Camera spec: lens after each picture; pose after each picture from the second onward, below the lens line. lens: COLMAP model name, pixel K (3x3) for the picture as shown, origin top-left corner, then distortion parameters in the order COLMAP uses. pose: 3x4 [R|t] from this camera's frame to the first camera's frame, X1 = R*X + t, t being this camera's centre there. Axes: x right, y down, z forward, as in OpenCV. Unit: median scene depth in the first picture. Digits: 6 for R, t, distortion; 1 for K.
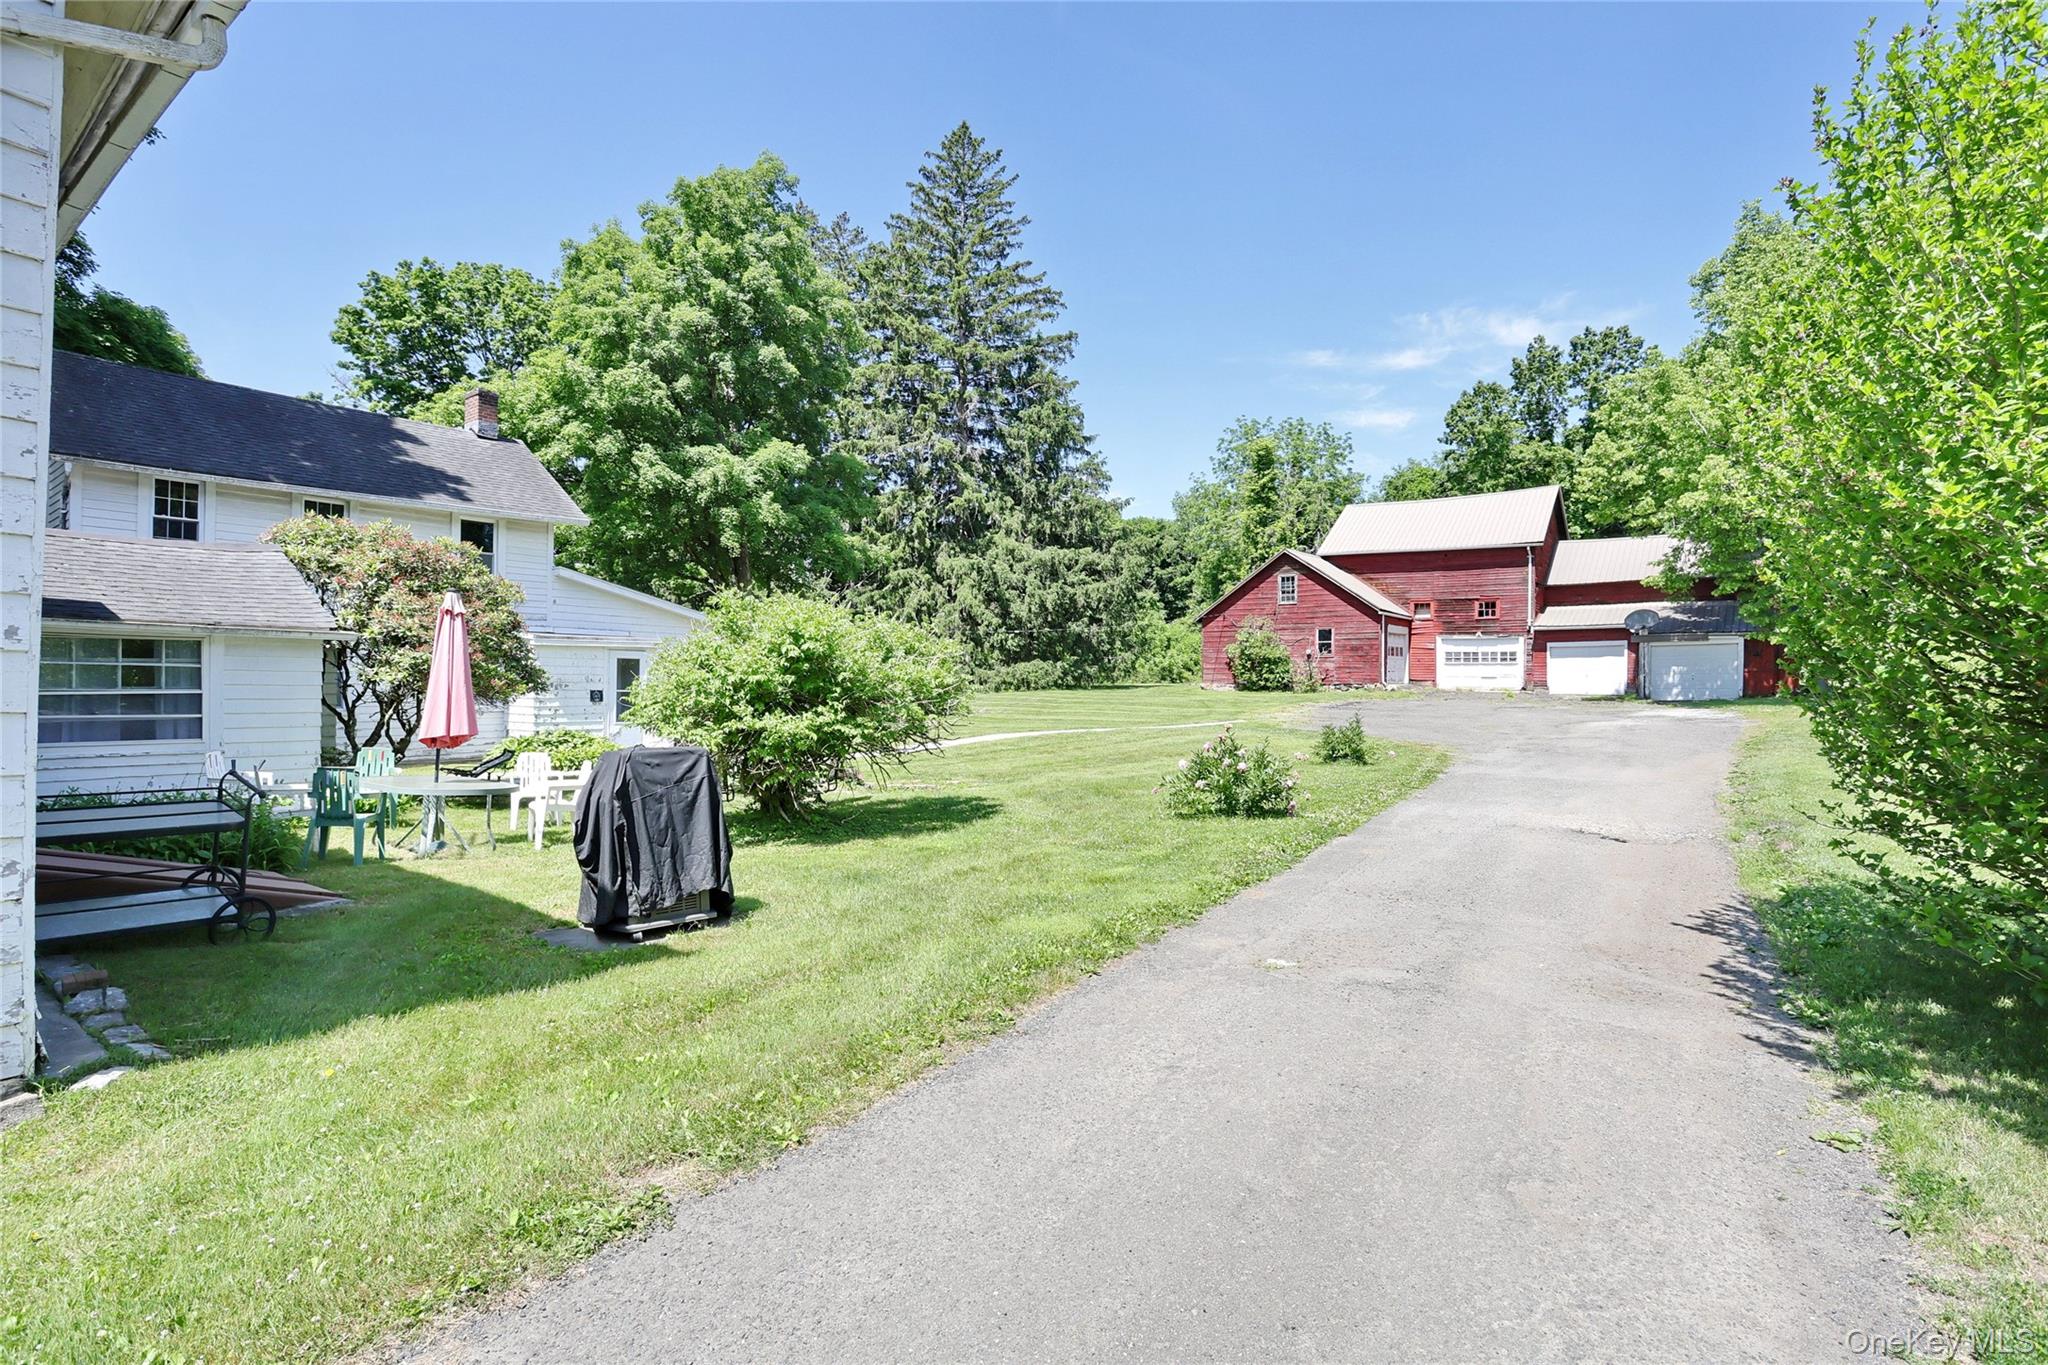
lens RADIAL K [[991.9, 0, 1032.5], [0, 991.9, 682.6], [0, 0, 1]] dist [-0.061005, 0.012434]
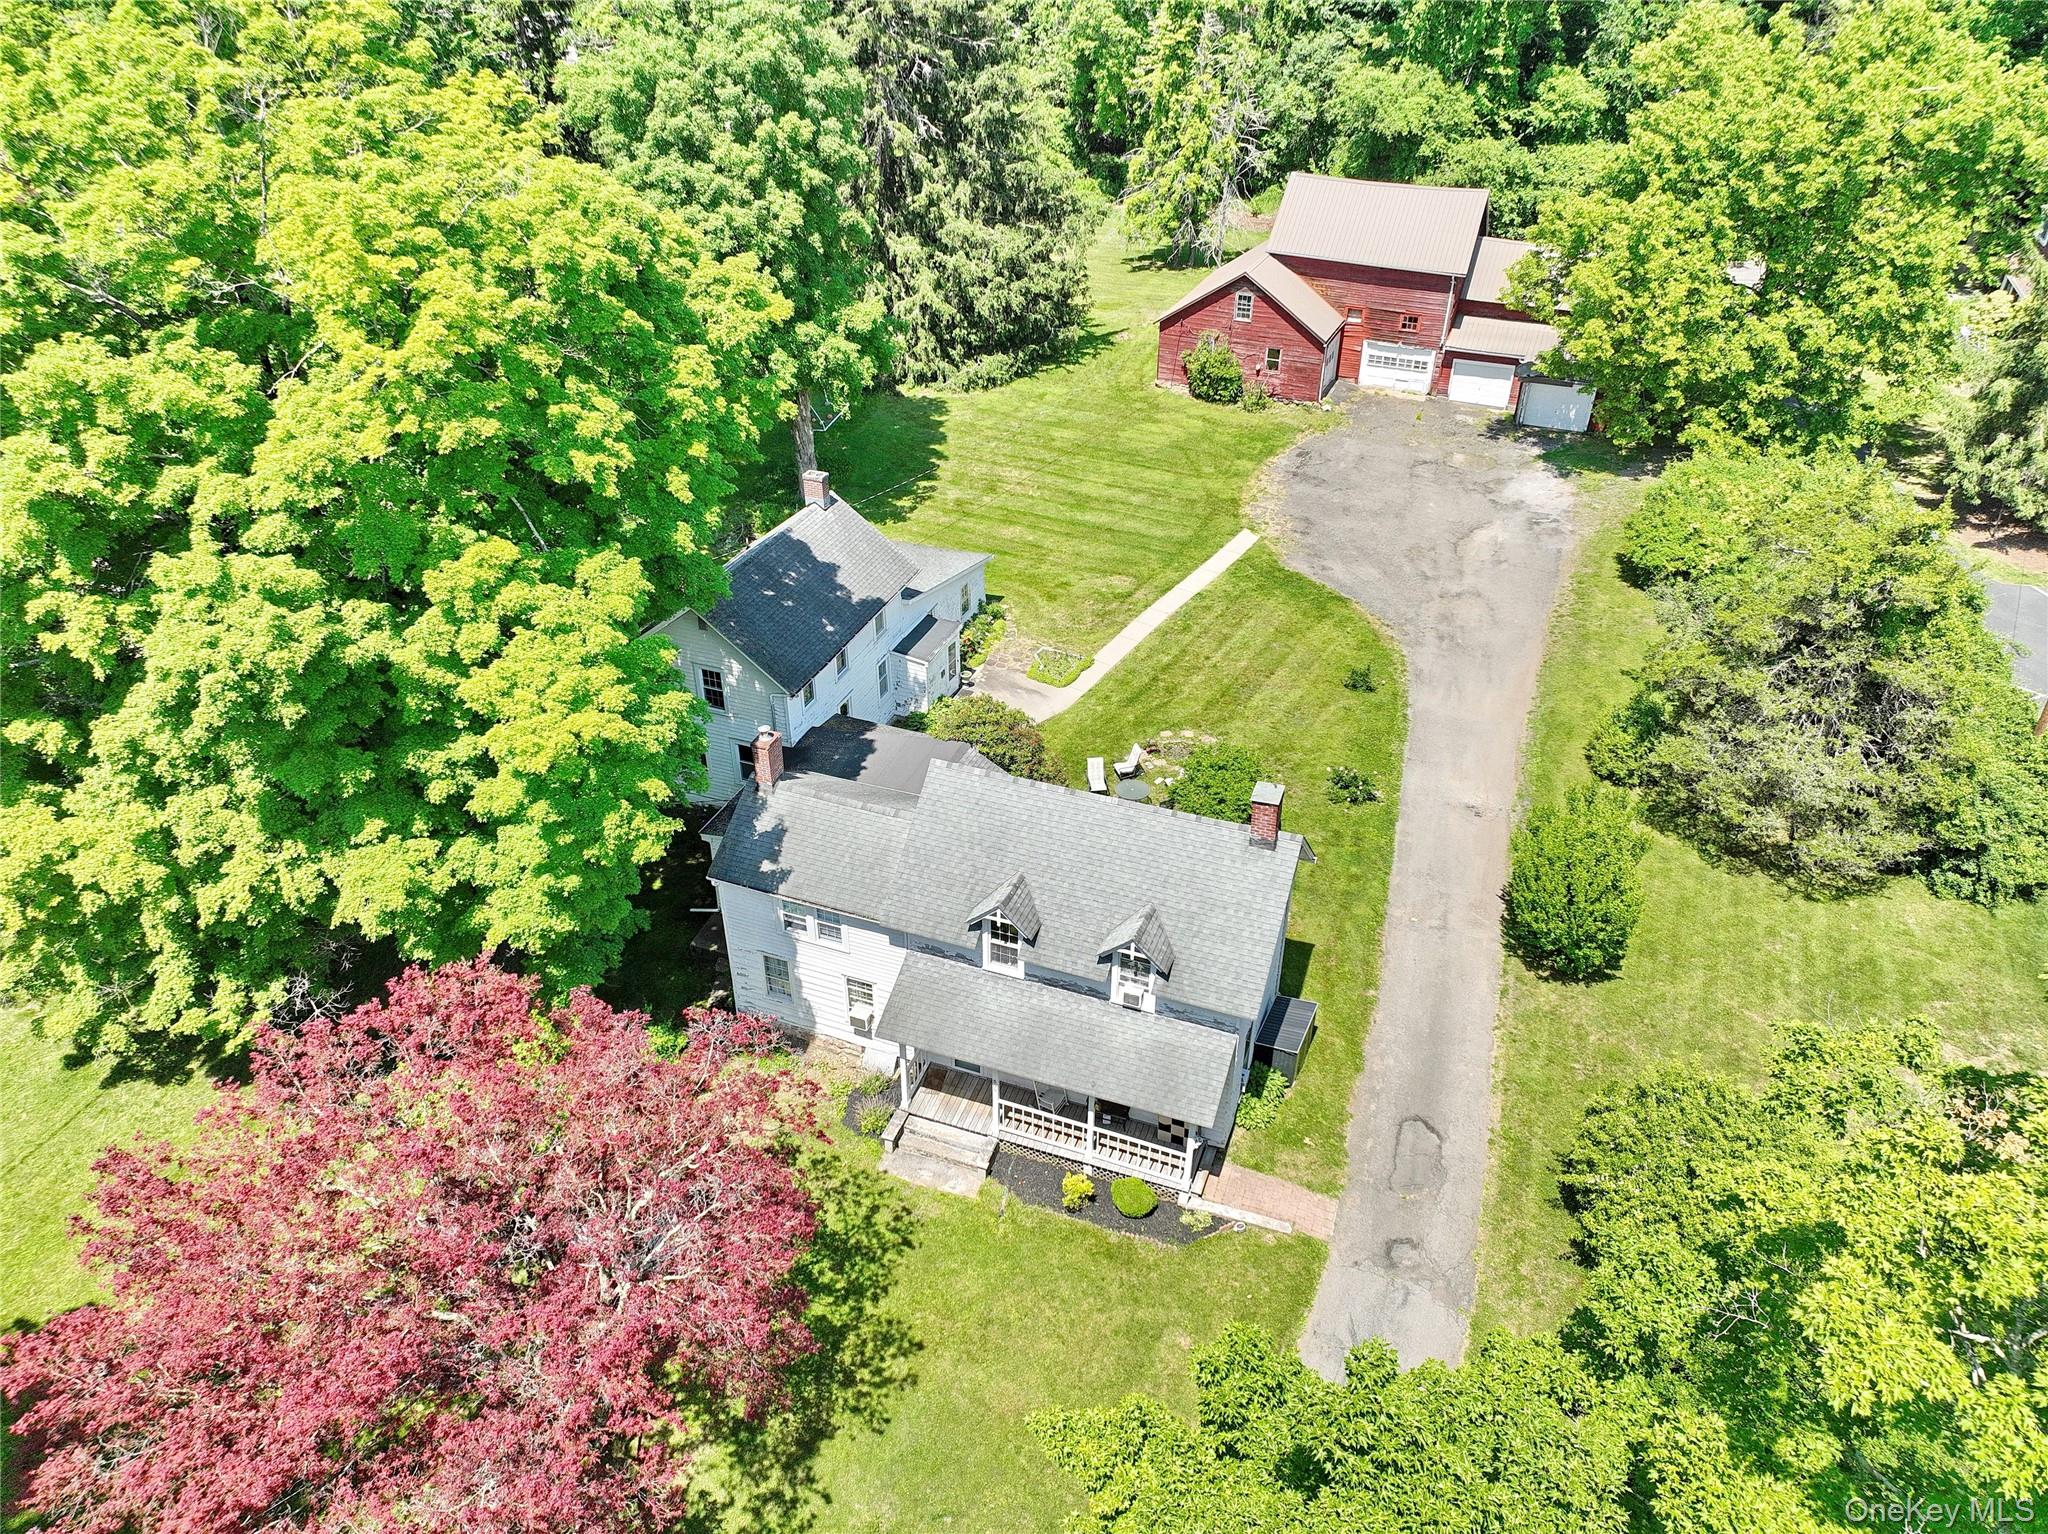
lens RADIAL K [[1443.1, 0, 1031.8], [0, 1443.1, 768.1], [0, 0, 1]] dist [0.001137, 0.014896]
pose [[0.965053, -0.141882, 0.220322, -0.407801], [-0.005231, 0.830153, 0.557511, -0.578081], [-0.262002, -0.539180, 0.800400, -0.518434]]
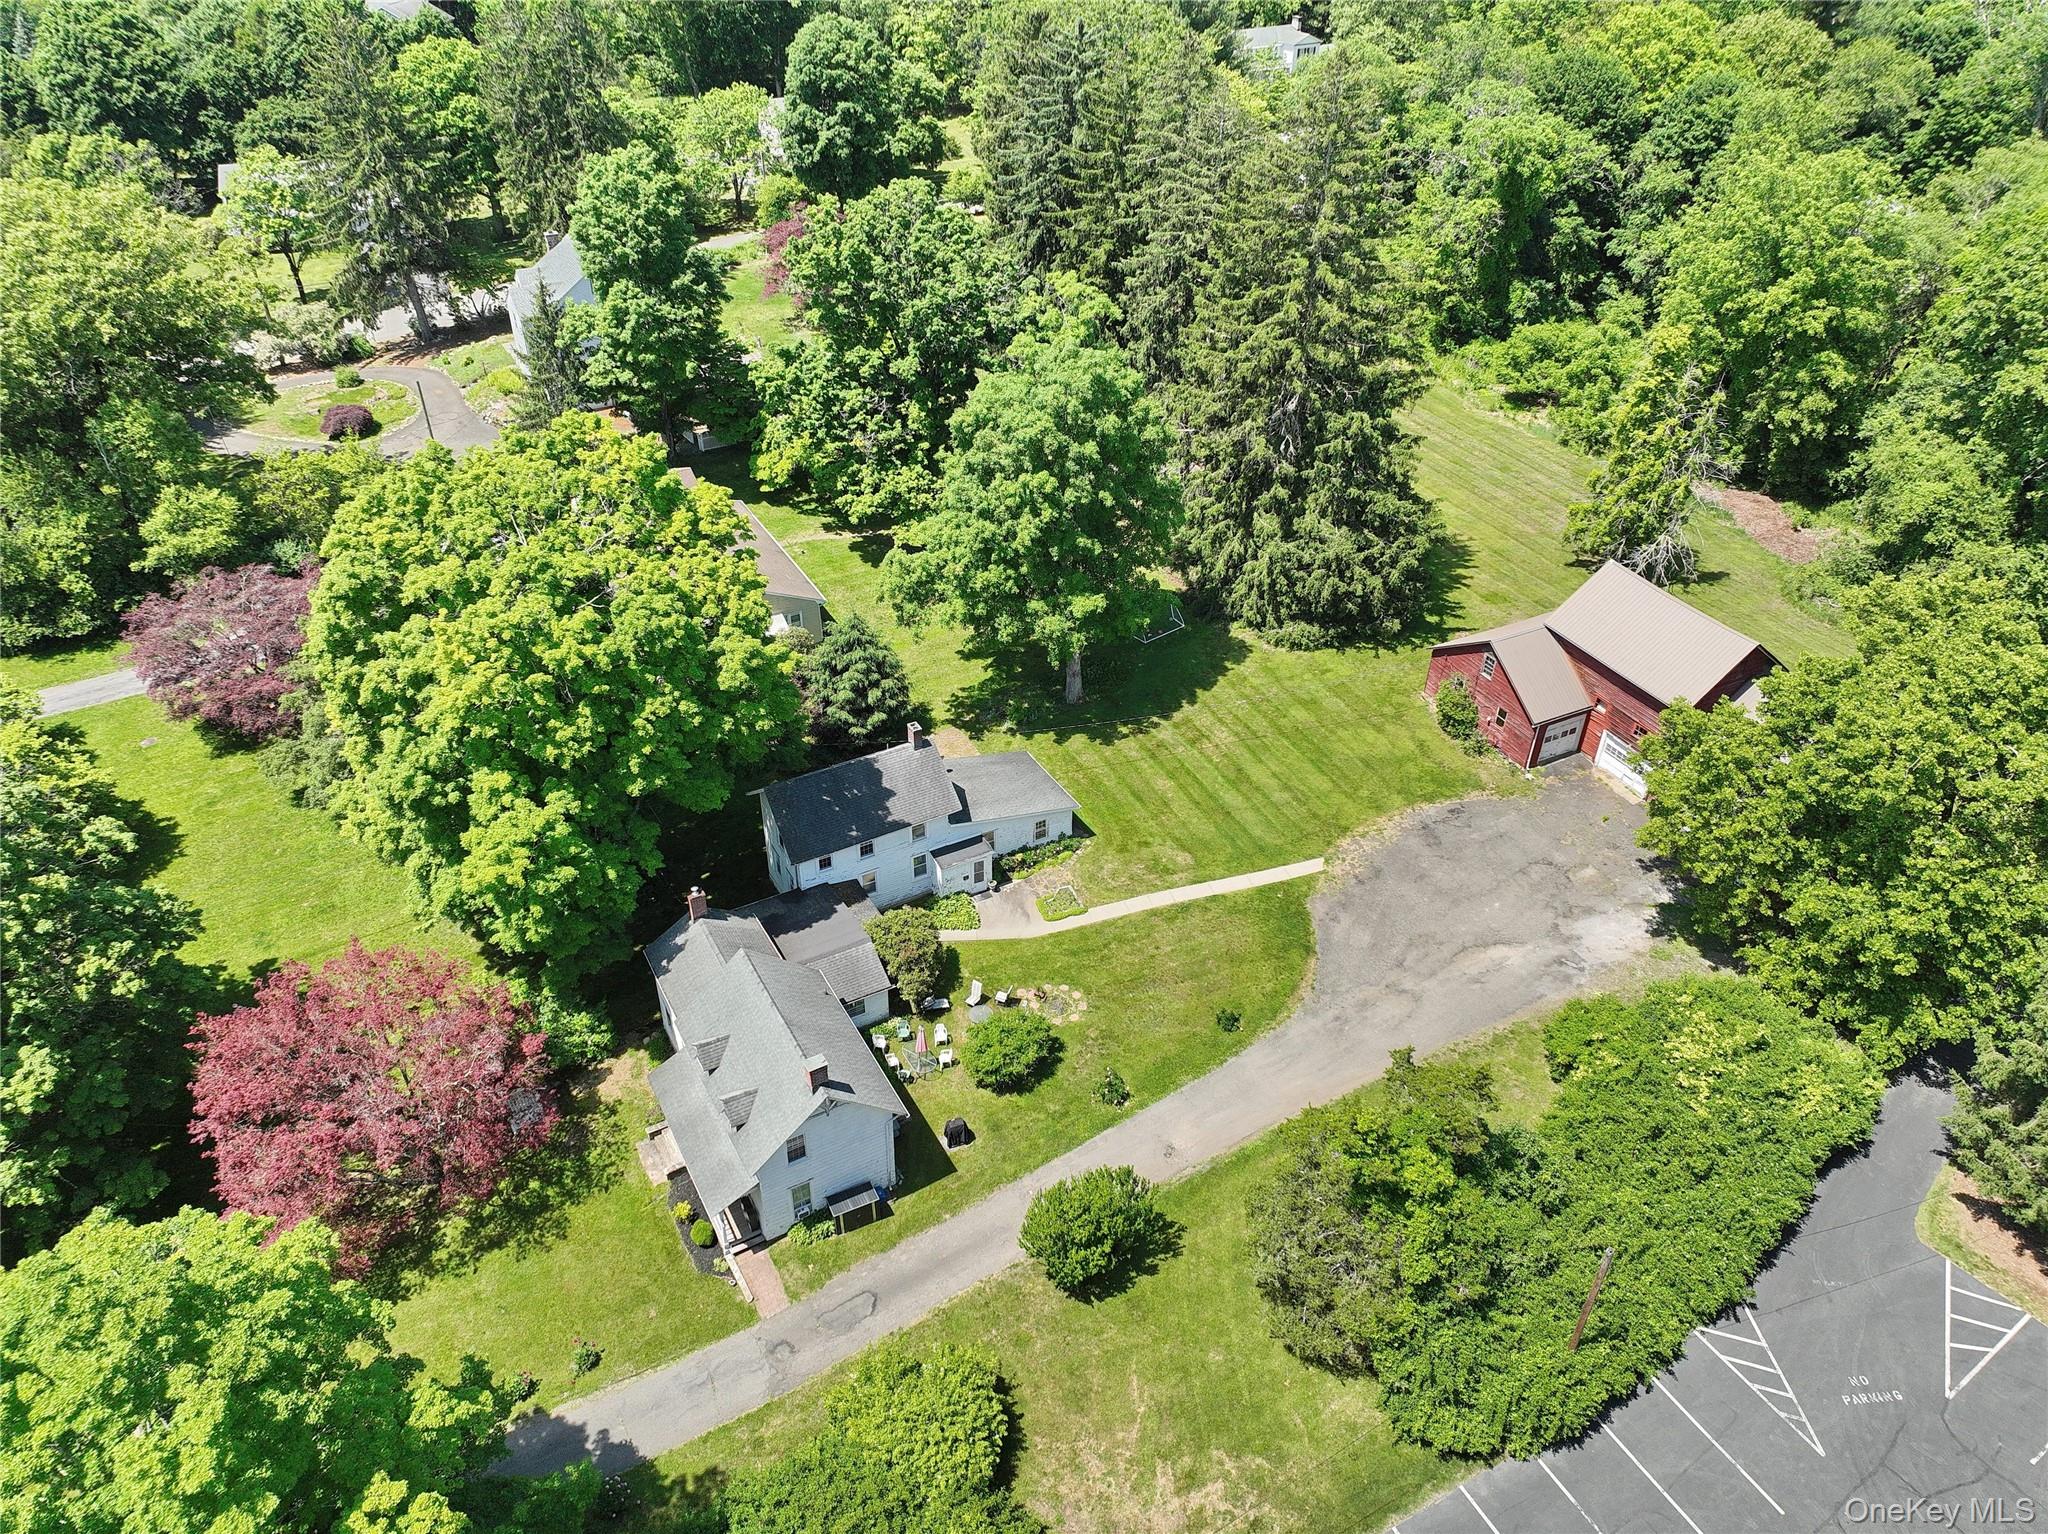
lens RADIAL K [[1443.1, 0, 1028.2], [0, 1443.1, 775.4], [0, 0, 1]] dist [0.001137, 0.014896]
pose [[0.907405, 0.259305, -0.330723, 0.376761], [-0.009786, 0.799776, 0.600219, -1.091208], [0.420144, -0.541405, 0.728258, -0.649668]]
